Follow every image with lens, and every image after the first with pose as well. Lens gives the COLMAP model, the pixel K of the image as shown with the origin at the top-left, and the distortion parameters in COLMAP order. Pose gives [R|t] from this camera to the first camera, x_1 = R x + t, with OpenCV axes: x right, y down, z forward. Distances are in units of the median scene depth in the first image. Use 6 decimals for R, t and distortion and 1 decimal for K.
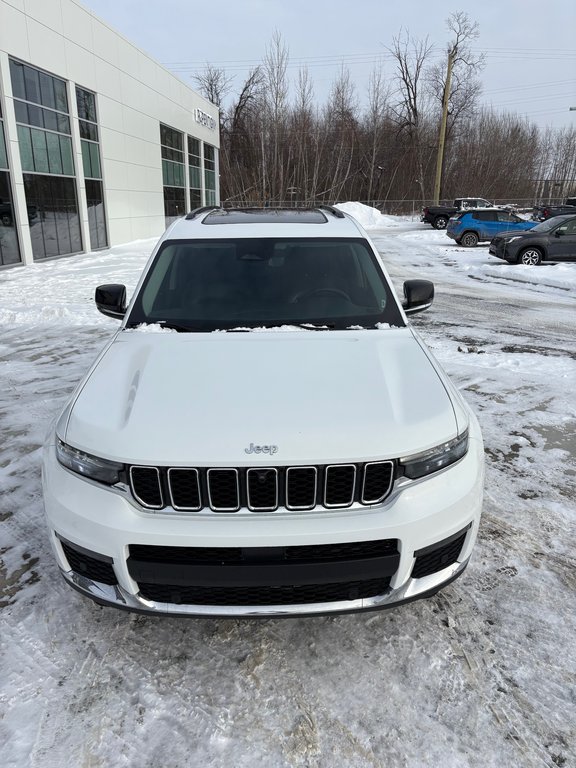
lens RADIAL K [[576.5, 0, 284.0], [0, 576.5, 376.6], [0, 0, 1]] dist [0.057691, -0.056114]
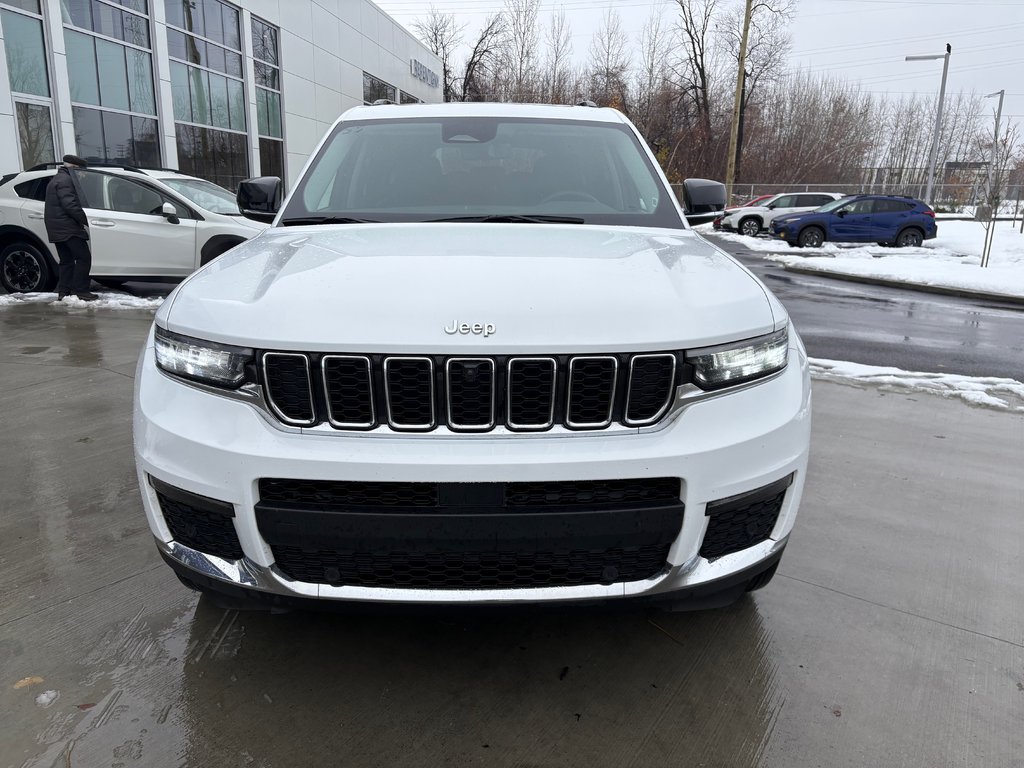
lens RADIAL K [[768.7, 0, 519.5], [0, 768.7, 391.7], [0, 0, 1]] dist [0.057691, -0.056114]
pose [[0.999849, 0.015655, -0.007503, 0.012180], [-0.015960, 0.998972, -0.042420, 0.115384], [0.006831, 0.042533, 0.999072, 0.076967]]
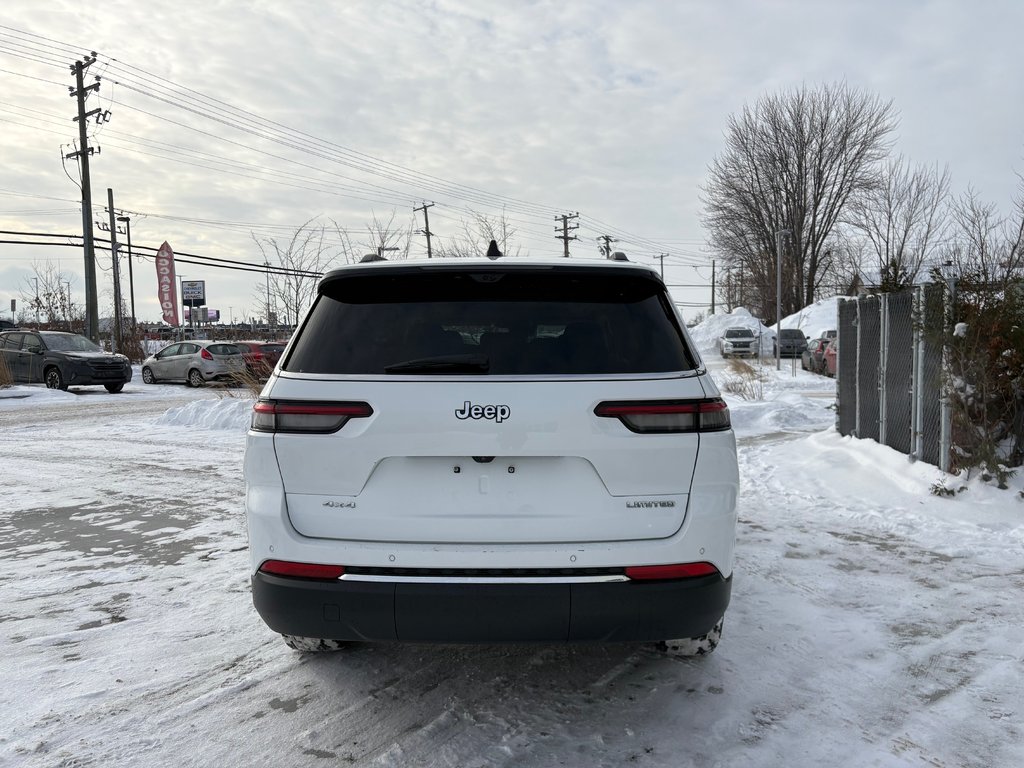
lens RADIAL K [[768.7, 0, 513.3], [0, 768.7, 387.2], [0, 0, 1]] dist [0.057691, -0.056114]
pose [[-0.998603, 0.010667, 0.051758, -0.096556], [0.027915, 0.938099, 0.345241, -0.563937], [-0.044871, 0.346204, -0.937086, 2.207953]]
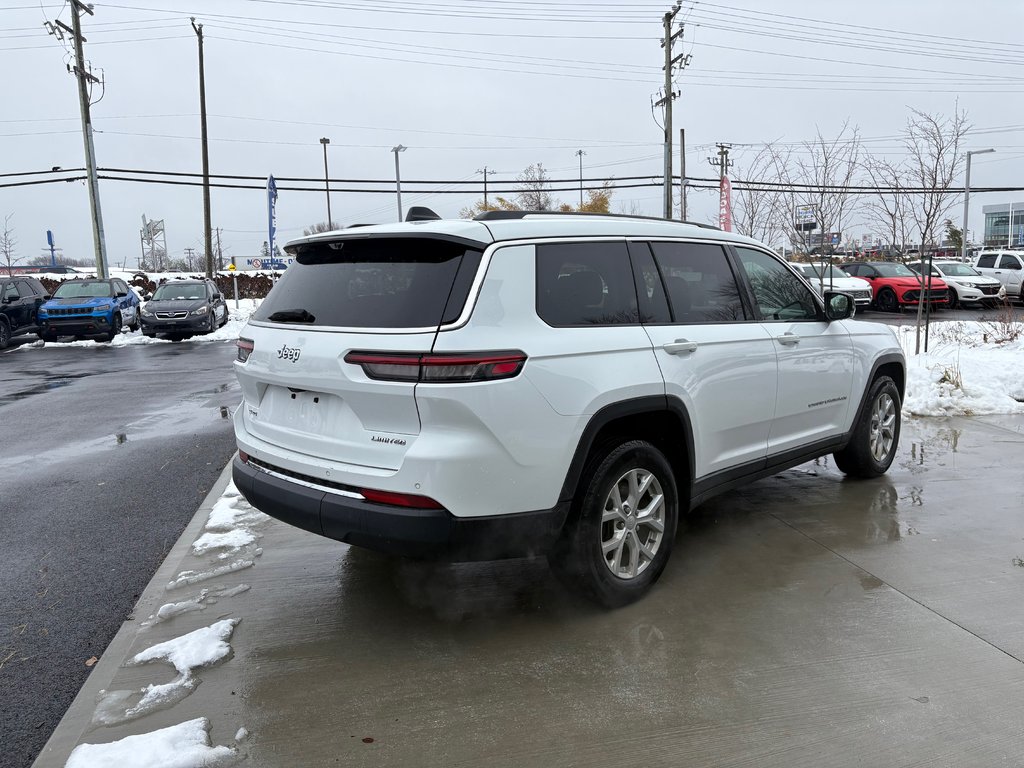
lens RADIAL K [[768.7, 0, 517.3], [0, 768.7, 390.2], [0, 0, 1]] dist [0.057691, -0.056114]
pose [[-0.689383, -0.082395, 0.719696, -0.773677], [0.239683, 0.911606, 0.333955, -0.514091], [-0.683595, 0.402722, -0.608698, 1.992249]]
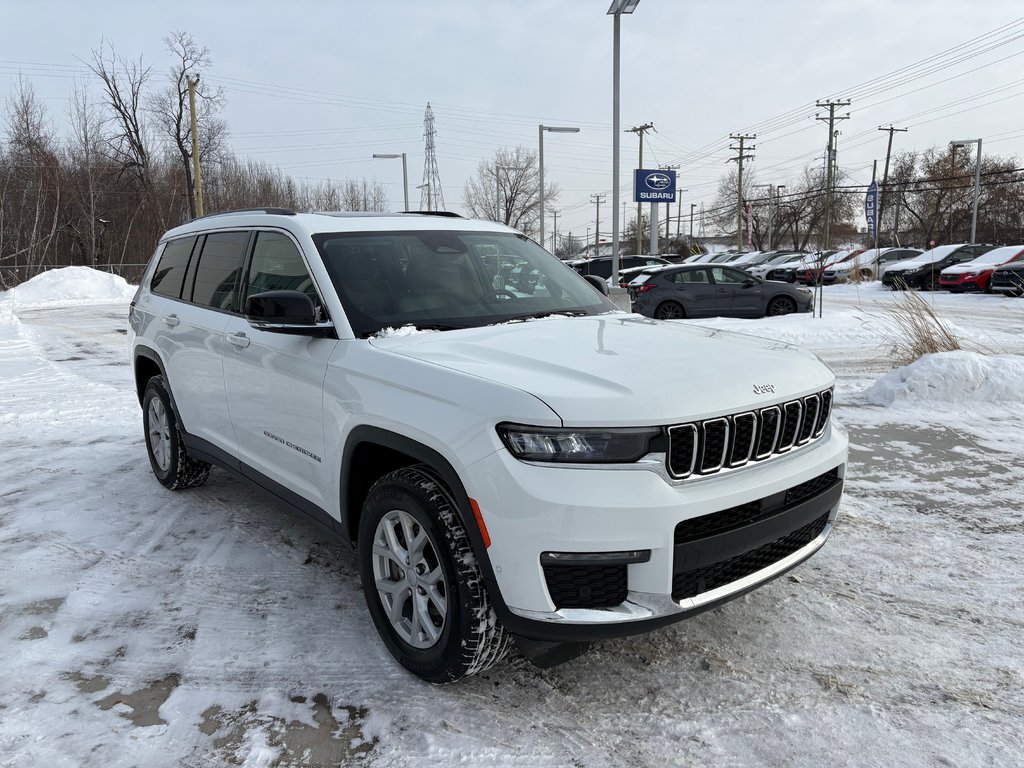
lens RADIAL K [[768.7, 0, 503.5], [0, 768.7, 391.0], [0, 0, 1]] dist [0.057691, -0.056114]
pose [[0.791154, -0.115614, 0.600591, -0.570667], [0.197944, 0.977523, -0.072577, 0.068393], [-0.578700, 0.176303, 0.796256, 0.114721]]
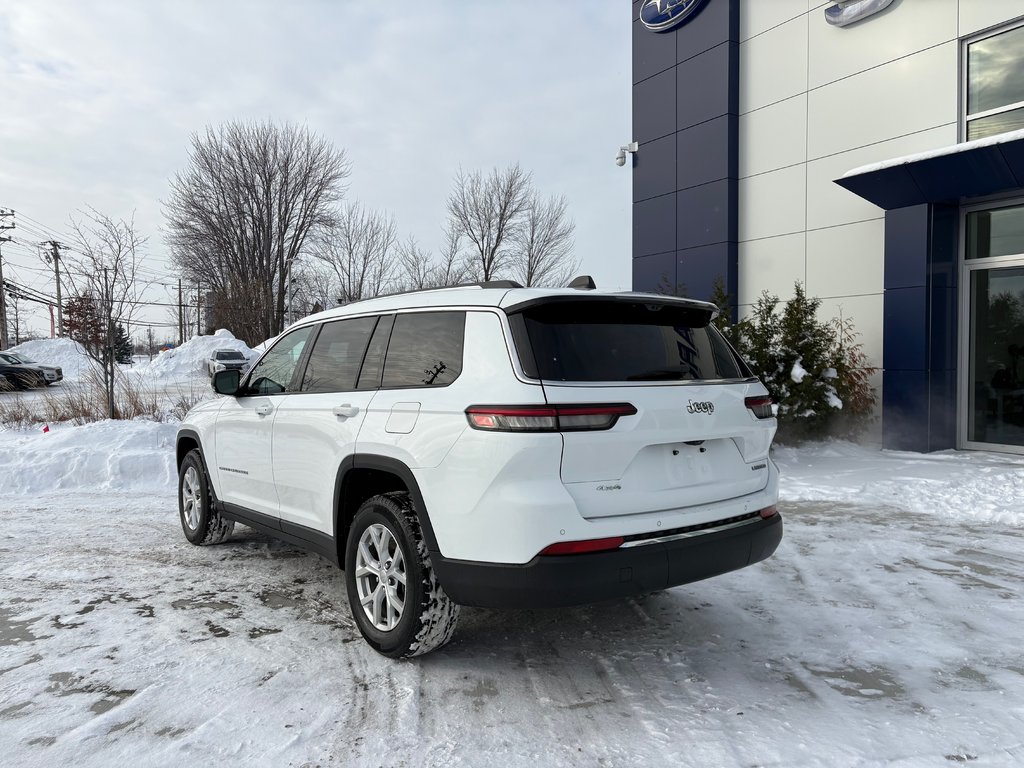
lens RADIAL K [[768.7, 0, 509.4], [0, 768.7, 374.7], [0, 0, 1]] dist [0.057691, -0.056114]
pose [[-0.802070, 0.018450, -0.596945, 0.604494], [-0.165889, 0.953309, 0.252356, -0.545675], [0.573728, 0.301434, -0.761560, 2.152276]]
